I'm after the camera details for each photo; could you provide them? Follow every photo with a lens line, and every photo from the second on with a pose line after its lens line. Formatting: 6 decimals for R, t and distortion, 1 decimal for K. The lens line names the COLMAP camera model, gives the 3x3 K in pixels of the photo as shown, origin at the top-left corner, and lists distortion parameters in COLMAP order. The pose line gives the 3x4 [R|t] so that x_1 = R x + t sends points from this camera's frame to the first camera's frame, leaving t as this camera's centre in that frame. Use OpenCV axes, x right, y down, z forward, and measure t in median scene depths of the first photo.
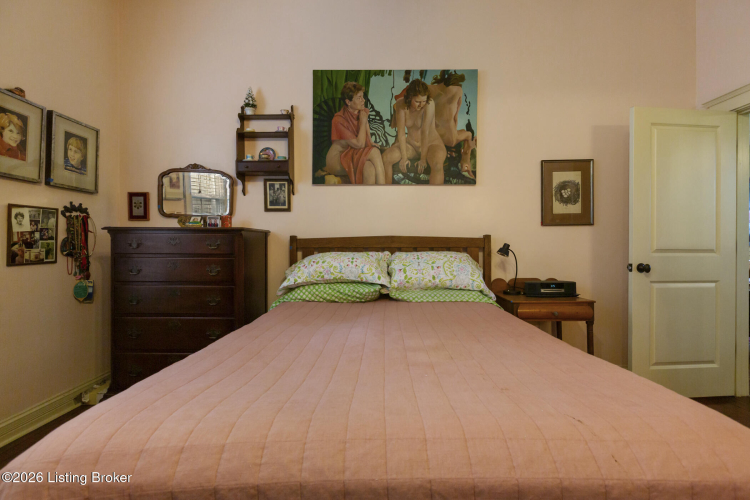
lens RADIAL K [[339.2, 0, 377.6], [0, 339.2, 244.5], [0, 0, 1]] dist [0.000014, 0.001474]
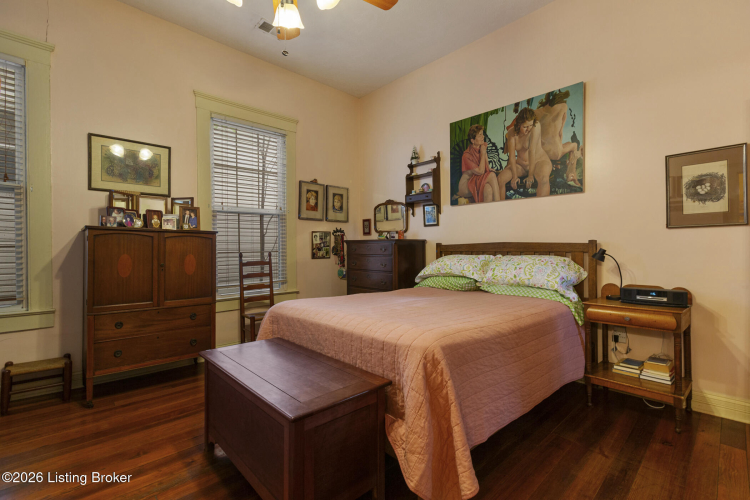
lens RADIAL K [[339.2, 0, 366.8], [0, 339.2, 249.2], [0, 0, 1]] dist [0.000014, 0.001474]
pose [[0.679672, 0.000989, -0.733516, 0.607109], [0.003748, 0.999981, 0.004822, -0.007685], [0.733507, -0.006027, 0.679656, -0.198889]]
